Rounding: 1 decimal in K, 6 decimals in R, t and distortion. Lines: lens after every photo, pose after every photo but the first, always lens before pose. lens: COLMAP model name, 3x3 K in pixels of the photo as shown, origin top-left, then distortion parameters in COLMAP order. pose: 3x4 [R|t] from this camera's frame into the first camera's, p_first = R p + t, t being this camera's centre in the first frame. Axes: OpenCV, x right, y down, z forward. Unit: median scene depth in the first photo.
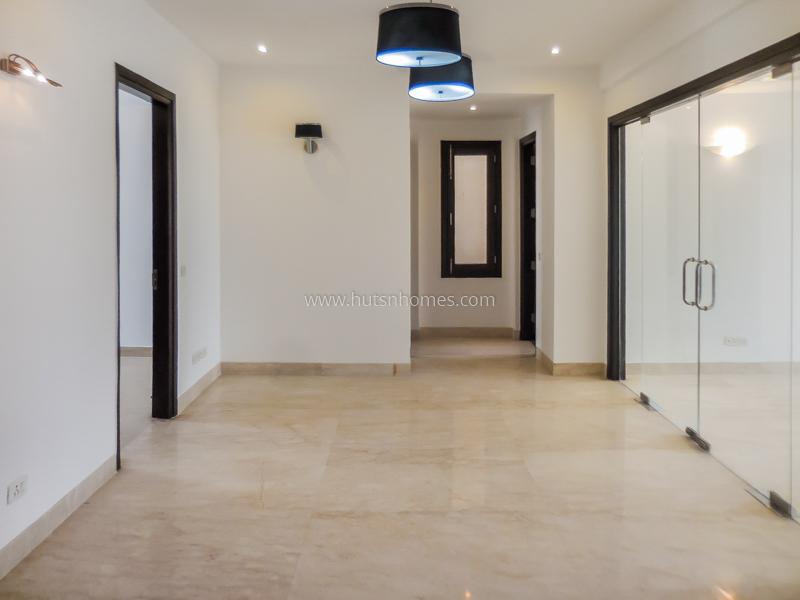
lens RADIAL K [[676.0, 0, 400.0], [0, 676.0, 300.0], [0, 0, 1]] dist [-0.086719, 0.014331]
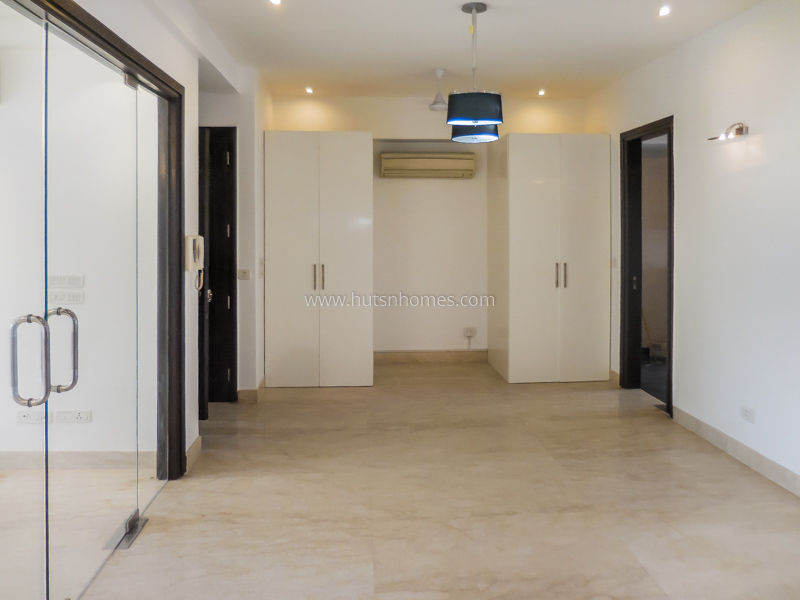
lens RADIAL K [[676.0, 0, 400.0], [0, 676.0, 300.0], [0, 0, 1]] dist [-0.086719, 0.014331]
pose [[-0.998281, 0.004617, -0.058425, 0.238762], [-0.009290, 0.971821, 0.235538, -0.250233], [0.057866, 0.235675, -0.970108, 1.922049]]
